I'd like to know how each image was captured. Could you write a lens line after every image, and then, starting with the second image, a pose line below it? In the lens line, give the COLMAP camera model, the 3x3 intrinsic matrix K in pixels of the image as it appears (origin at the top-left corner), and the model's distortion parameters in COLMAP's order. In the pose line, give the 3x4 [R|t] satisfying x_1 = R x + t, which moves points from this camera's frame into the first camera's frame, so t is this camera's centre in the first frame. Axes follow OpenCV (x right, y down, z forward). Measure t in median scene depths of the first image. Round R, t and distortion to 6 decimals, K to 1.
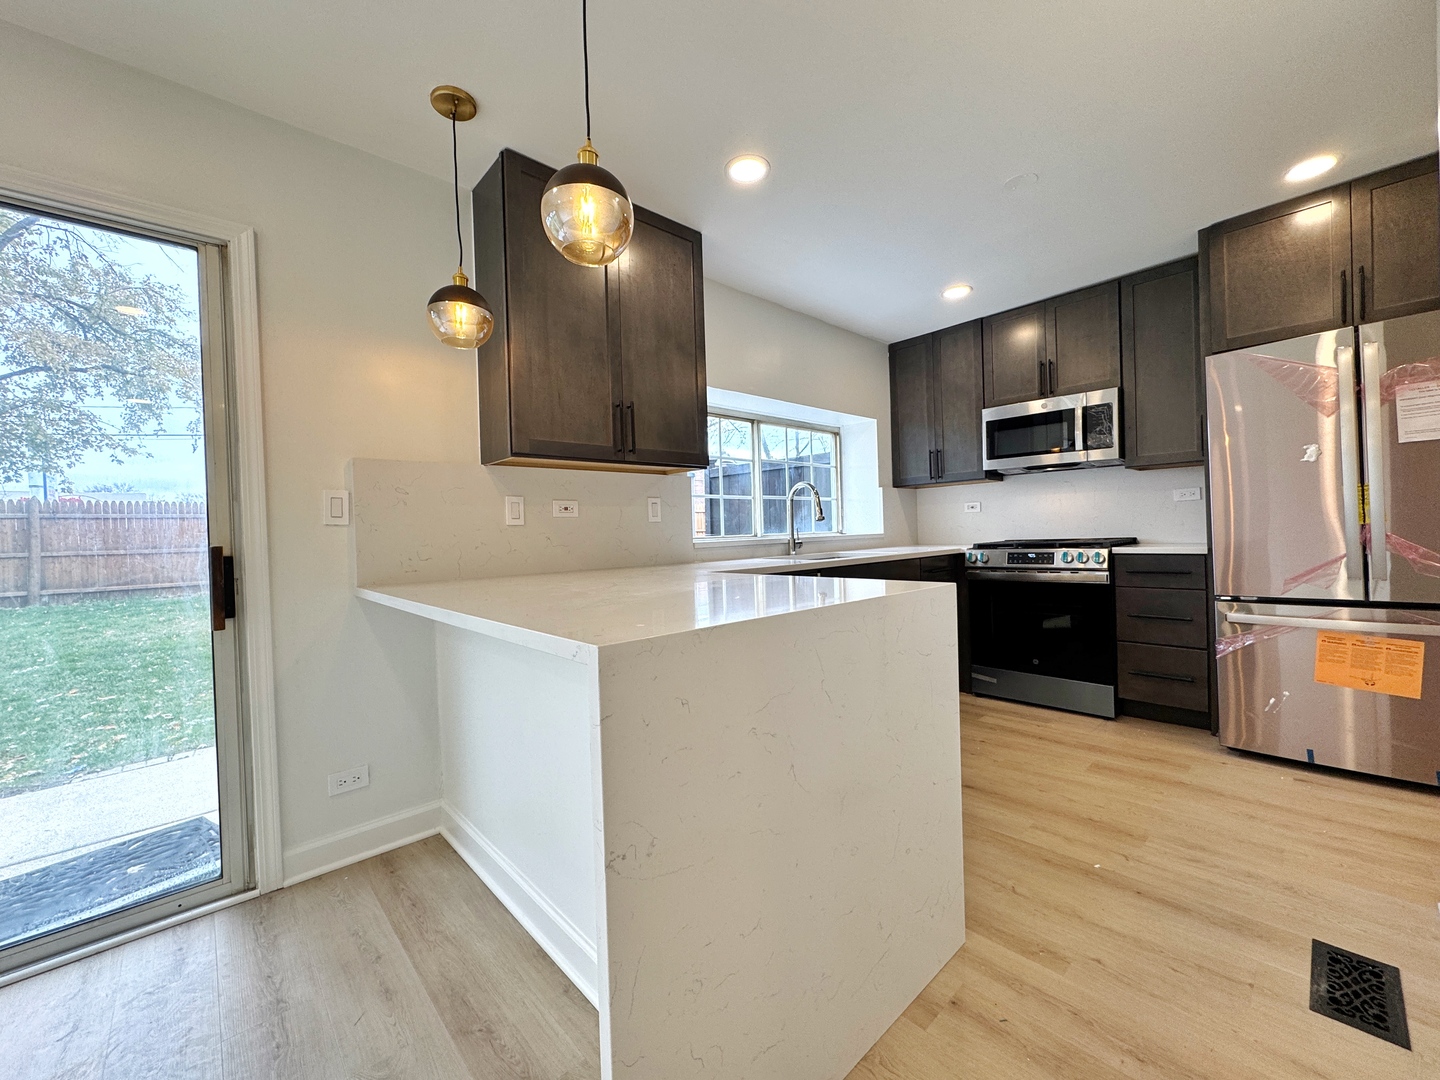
lens RADIAL K [[574.3, 0, 721.2], [0, 574.3, 537.4], [0, 0, 1]] dist [-0.003618, 0.000222]
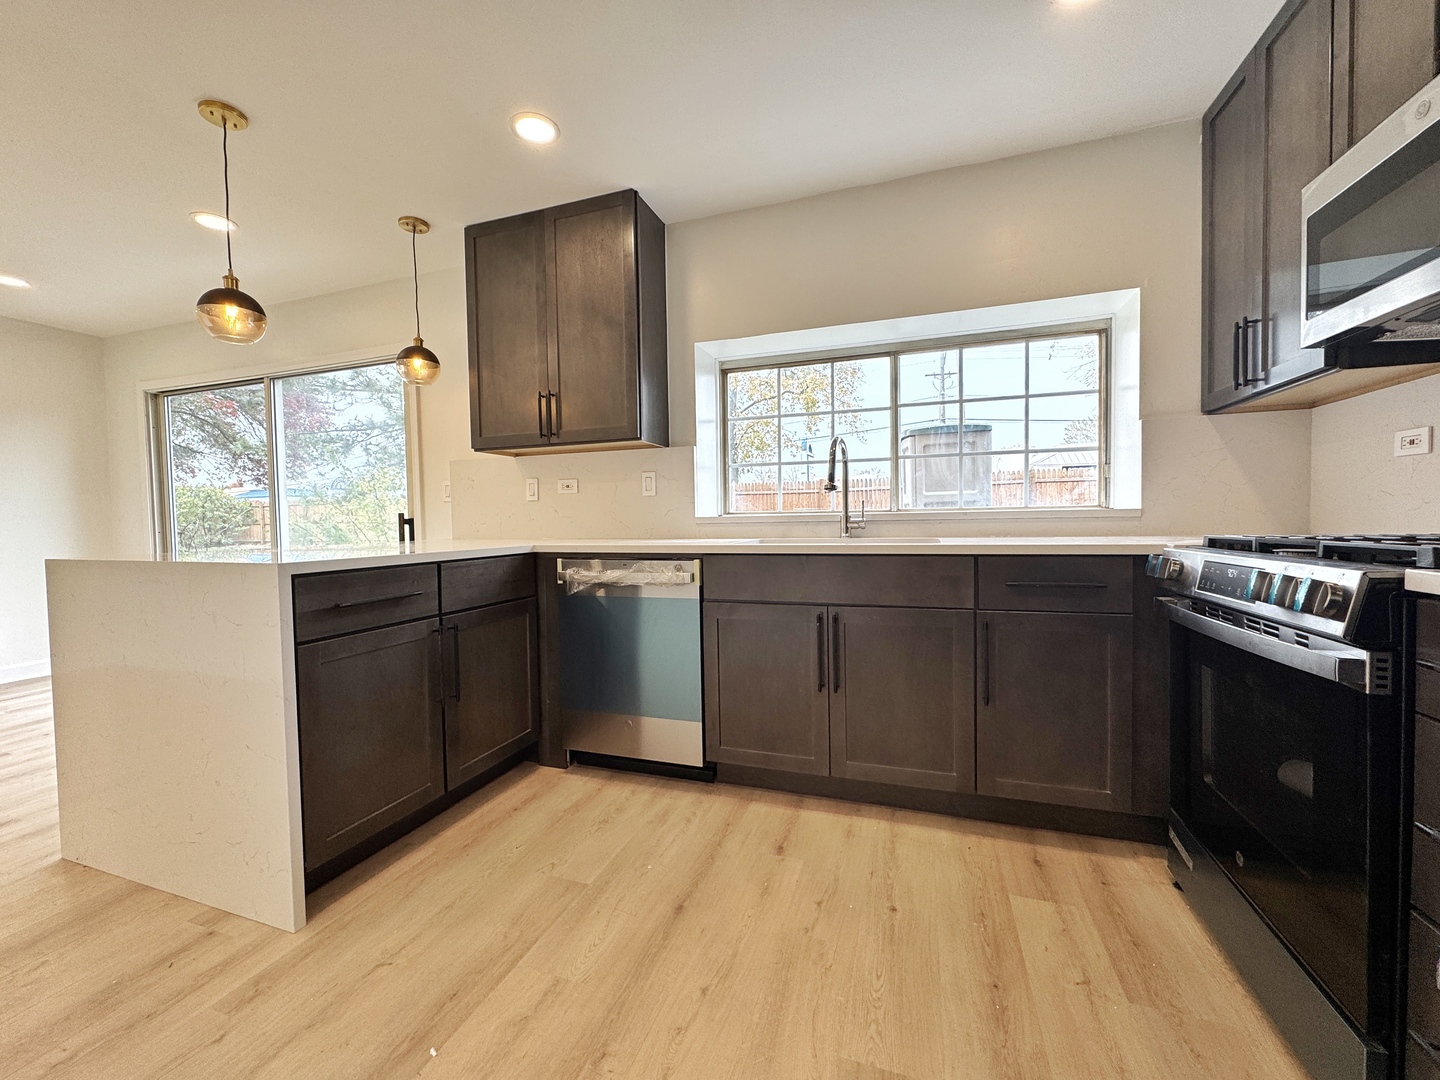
lens RADIAL K [[573.8, 0, 721.0], [0, 573.8, 538.6], [0, 0, 1]] dist [-0.002391, 0.000428]
pose [[0.471164, 0.053880, -0.880398, 0.866449], [-0.007539, 0.998342, 0.057064, -0.010783], [0.882013, -0.020250, 0.470789, 0.654229]]
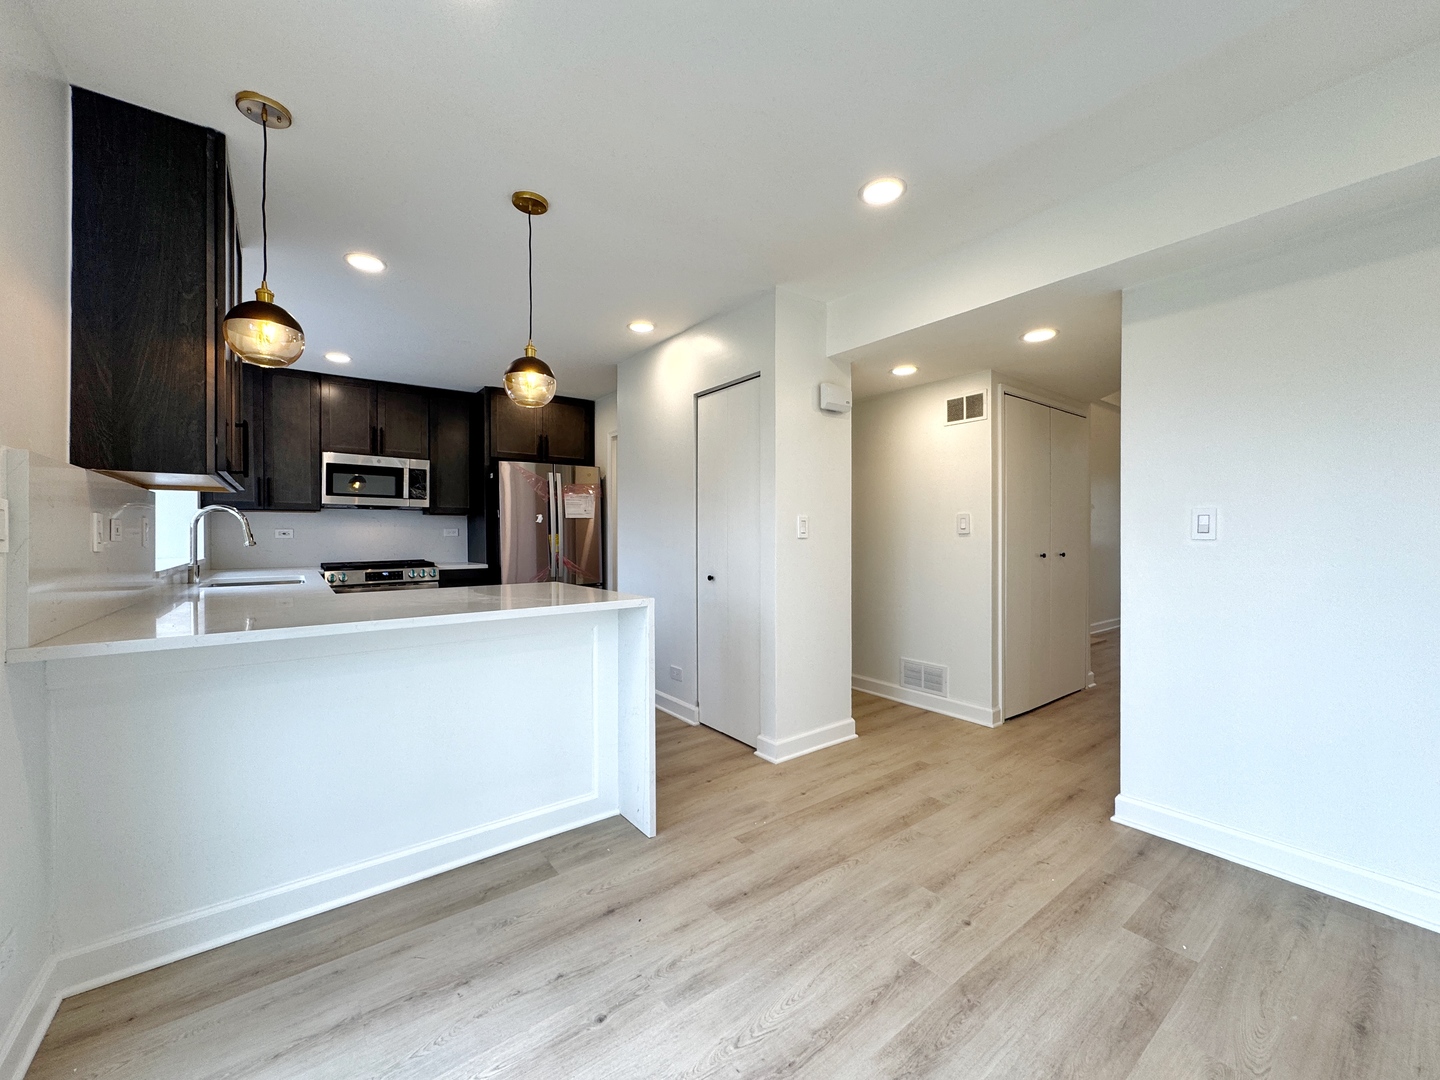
lens RADIAL K [[573.8, 0, 721.0], [0, 573.8, 538.6], [0, 0, 1]] dist [-0.002391, 0.000428]
pose [[0.096138, 0.025076, 0.995052, -0.876980], [0.011049, 0.999594, -0.026258, -0.008022], [-0.995307, 0.013518, 0.095822, 0.109244]]
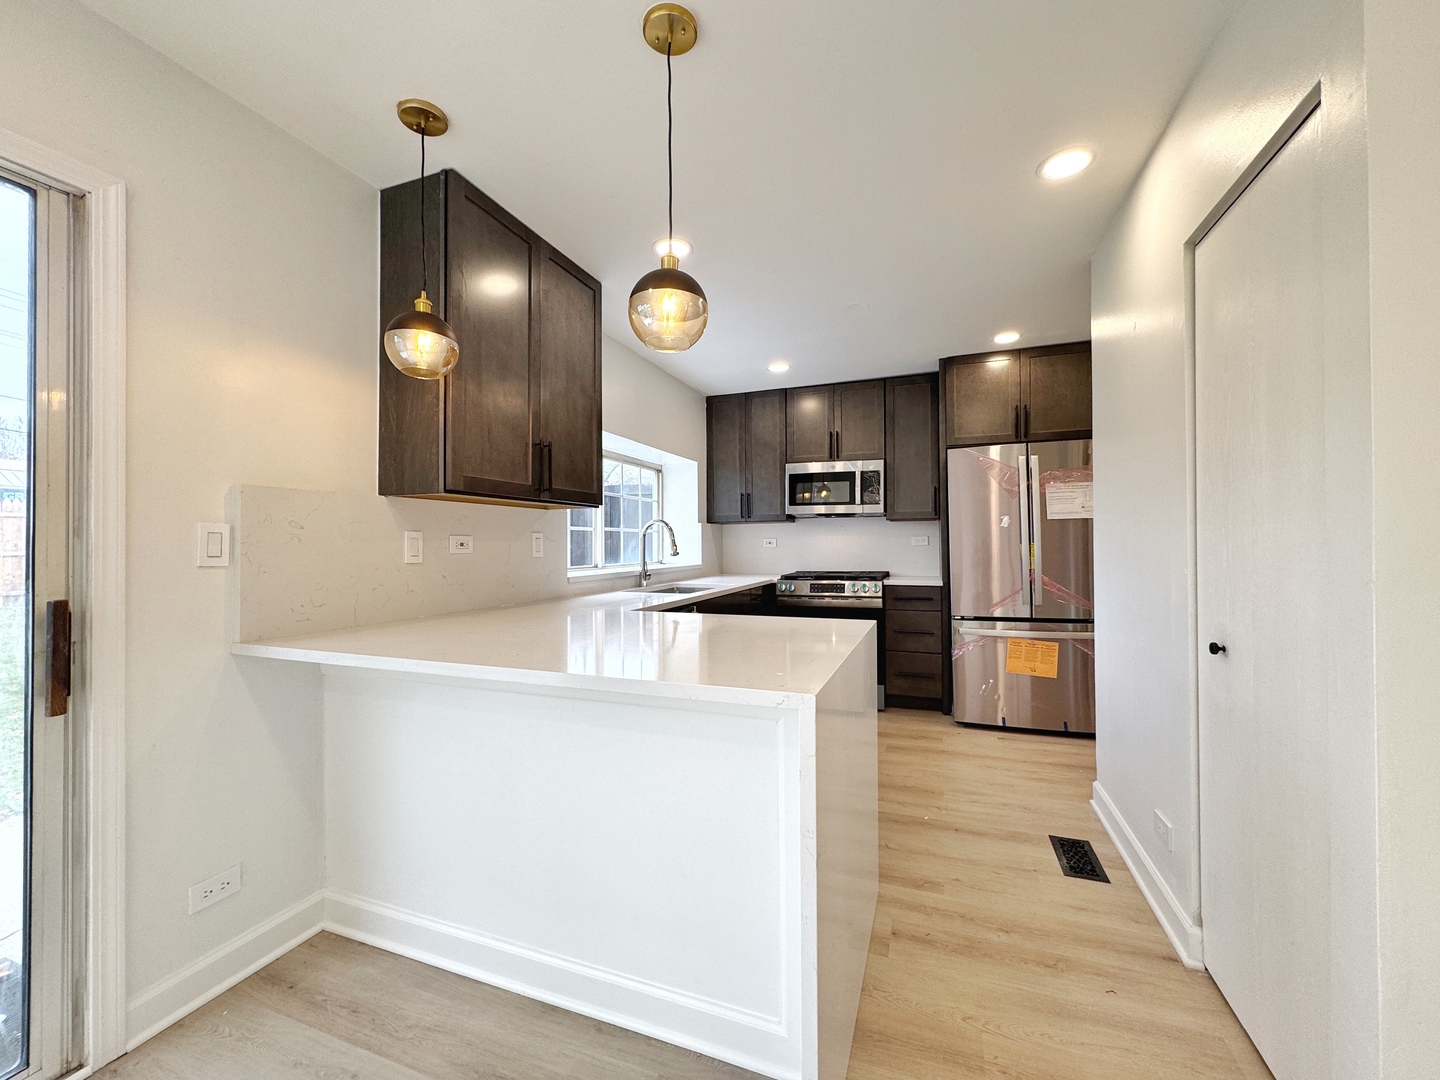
lens RADIAL K [[573.0, 0, 721.4], [0, 573.0, 538.1], [0, 0, 1]] dist [-0.003935, 0.000742]
pose [[0.893244, 0.030167, 0.448558, -0.284891], [-0.017404, 0.999319, -0.032548, -0.034390], [-0.449234, 0.021266, 0.893161, -0.021901]]
